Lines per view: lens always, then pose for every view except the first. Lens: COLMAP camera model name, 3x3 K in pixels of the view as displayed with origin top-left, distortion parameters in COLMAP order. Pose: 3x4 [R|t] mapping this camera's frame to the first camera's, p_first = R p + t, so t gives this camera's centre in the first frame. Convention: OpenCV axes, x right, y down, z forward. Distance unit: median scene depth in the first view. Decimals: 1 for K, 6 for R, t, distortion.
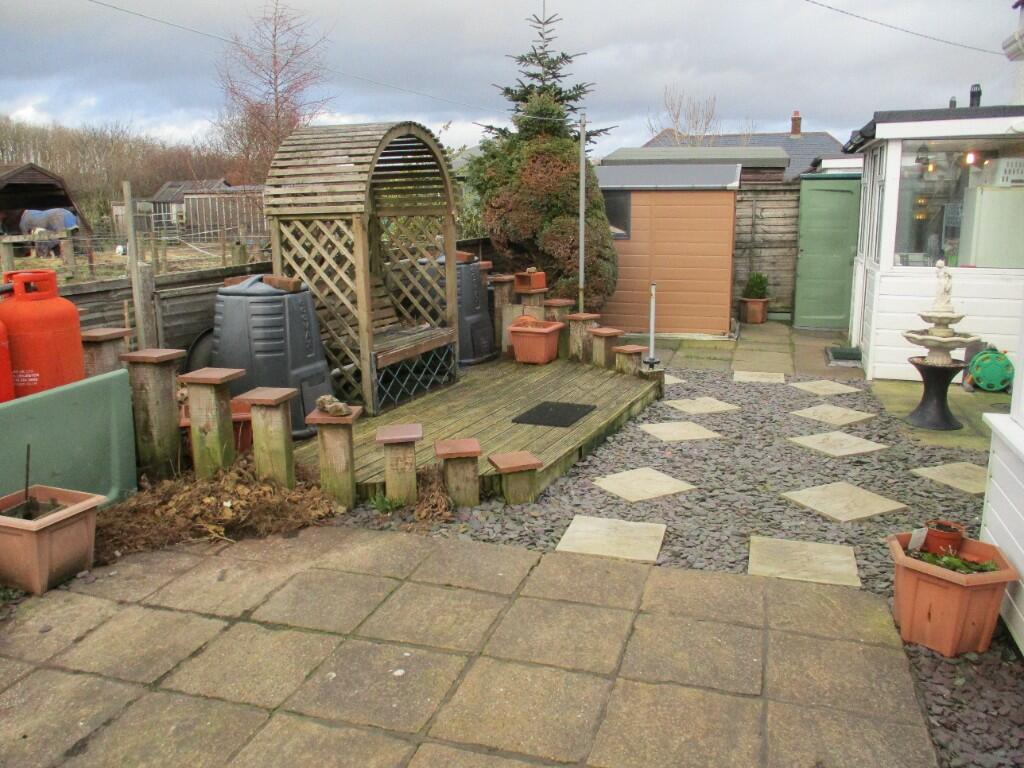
lens RADIAL K [[862.1, 0, 513.1], [0, 862.1, 381.8], [0, 0, 1]] dist [-0.023974, -0.004142]
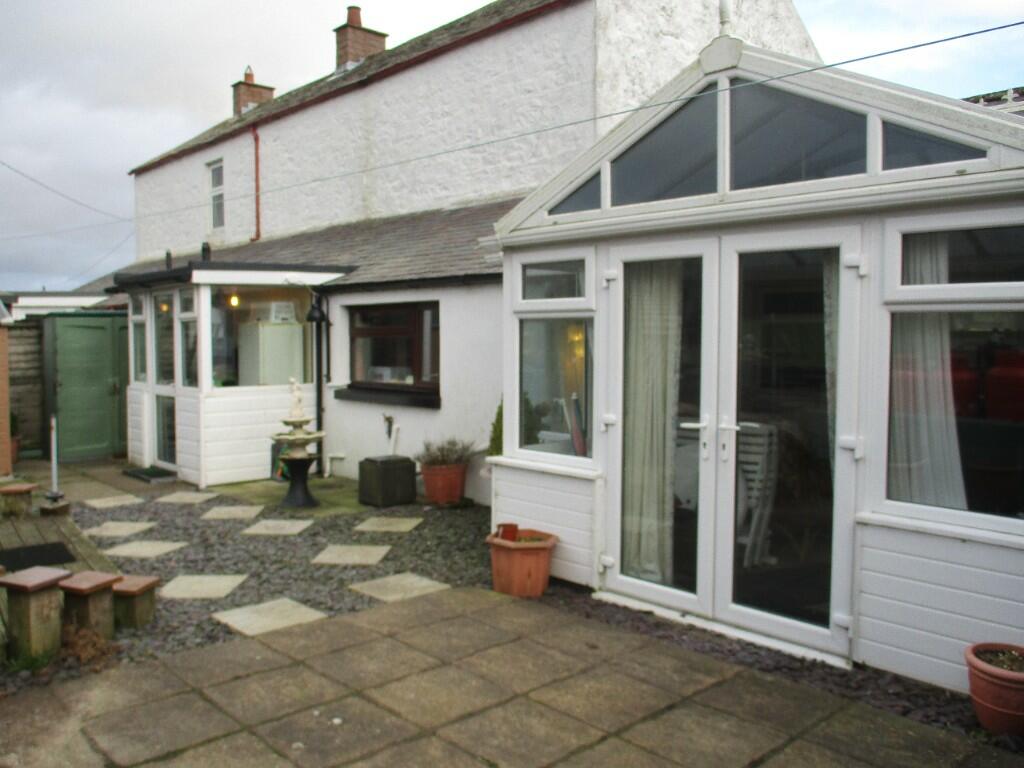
lens RADIAL K [[862.1, 0, 511.5], [0, 862.1, 381.6], [0, 0, 1]] dist [-0.023974, -0.004142]
pose [[0.512120, -0.043516, 0.857811, -0.605474], [0.181922, 0.981552, -0.058816, 0.000418], [-0.839427, 0.186176, 0.510589, 0.078821]]
